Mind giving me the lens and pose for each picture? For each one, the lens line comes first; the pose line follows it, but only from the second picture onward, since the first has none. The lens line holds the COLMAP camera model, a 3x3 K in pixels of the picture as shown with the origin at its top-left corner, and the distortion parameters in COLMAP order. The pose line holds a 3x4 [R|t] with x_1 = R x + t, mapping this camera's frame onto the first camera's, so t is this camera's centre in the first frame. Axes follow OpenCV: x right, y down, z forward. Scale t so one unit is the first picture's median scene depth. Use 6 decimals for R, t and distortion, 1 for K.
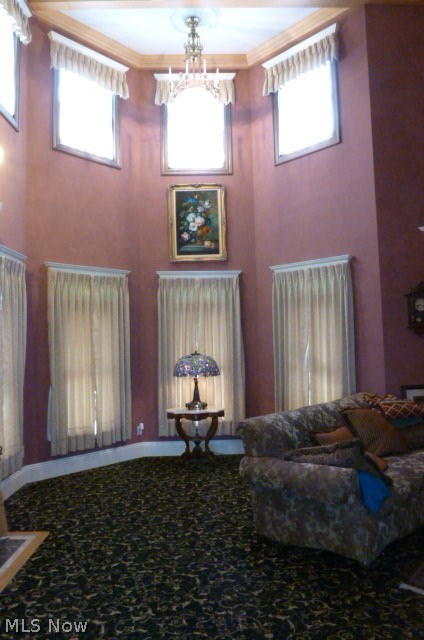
lens RADIAL K [[461.9, 0, 212.8], [0, 461.9, 309.1], [0, 0, 1]] dist [-0.056312, 0.028704]
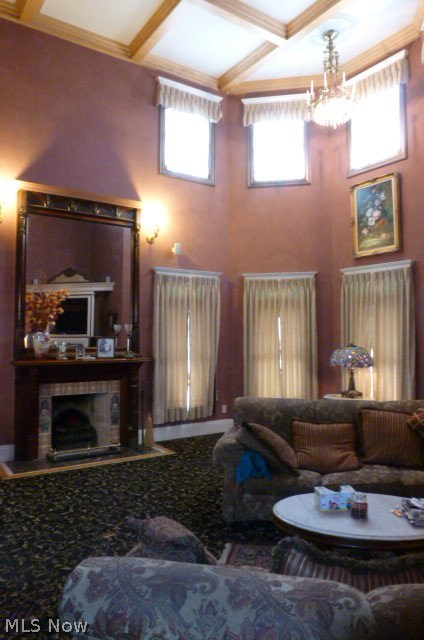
lens RADIAL K [[461.9, 0, 212.8], [0, 461.9, 309.1], [0, 0, 1]] dist [-0.056312, 0.028704]
pose [[0.542913, -0.023218, -0.839468, 0.687274], [0.049867, 0.998745, 0.004627, -0.007682], [0.838307, -0.044373, 0.543389, 0.162630]]
